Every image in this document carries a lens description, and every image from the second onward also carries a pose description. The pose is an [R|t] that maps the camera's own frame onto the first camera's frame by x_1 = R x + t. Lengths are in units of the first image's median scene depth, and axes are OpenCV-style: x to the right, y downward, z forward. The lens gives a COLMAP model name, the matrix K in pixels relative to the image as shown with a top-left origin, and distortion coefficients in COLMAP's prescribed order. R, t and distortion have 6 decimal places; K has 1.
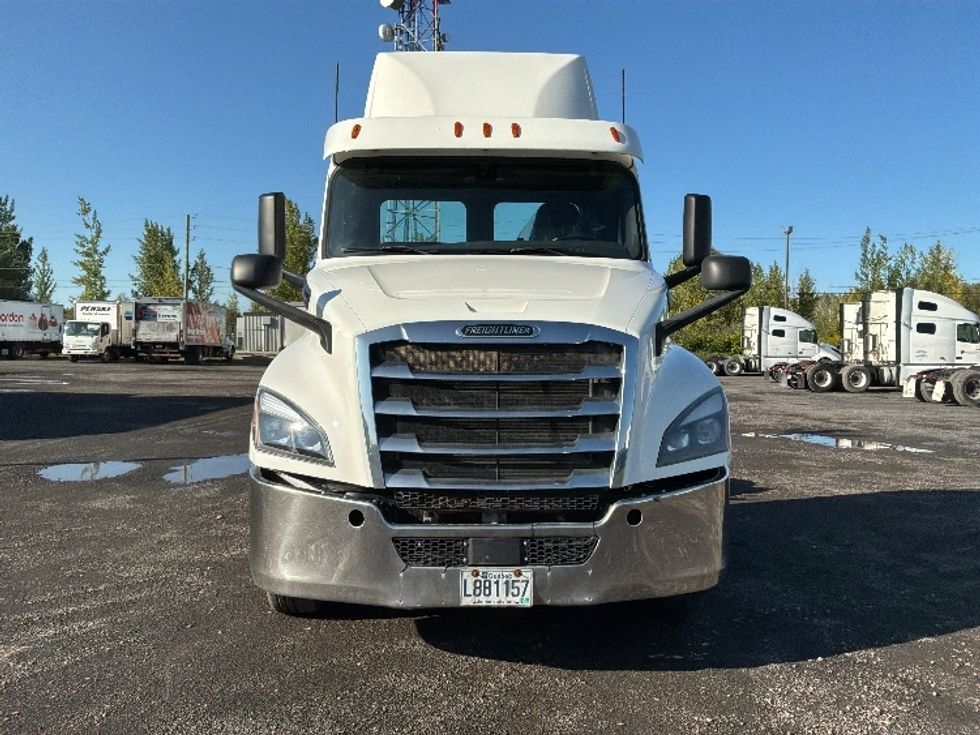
lens RADIAL K [[813.9, 0, 490.0], [0, 813.9, 367.5], [0, 0, 1]] dist [0.142218, -0.305253]
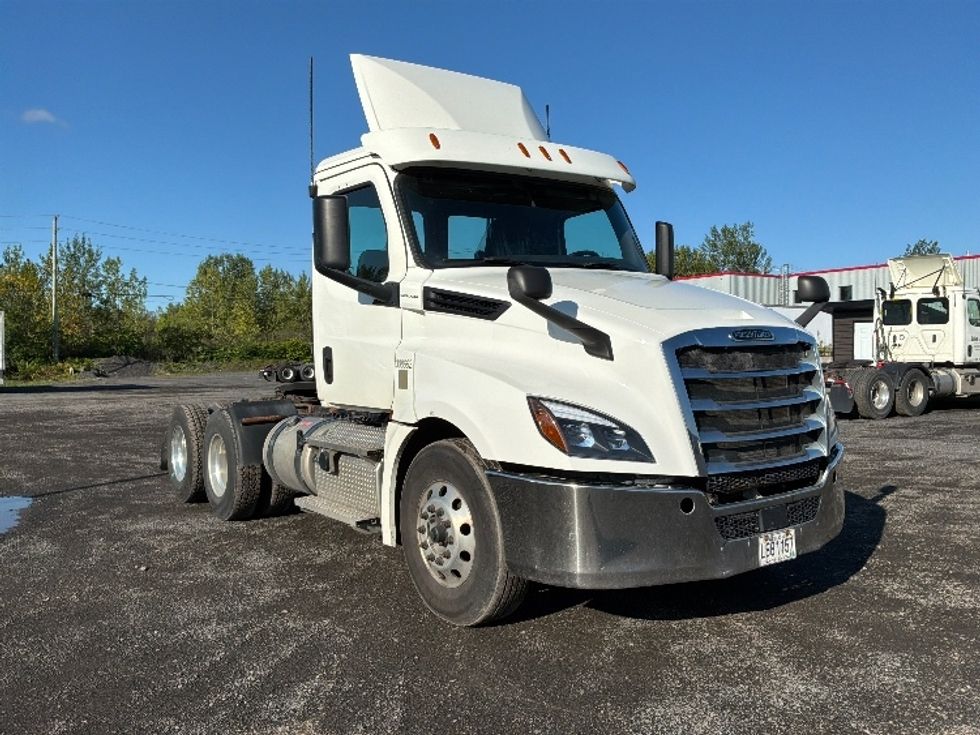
lens RADIAL K [[813.9, 0, 490.0], [0, 813.9, 367.5], [0, 0, 1]] dist [0.142218, -0.305253]
pose [[0.832686, -0.039351, 0.552345, -0.986620], [0.044254, 0.999010, 0.004459, -0.020081], [-0.551974, 0.020730, 0.833604, 0.209376]]
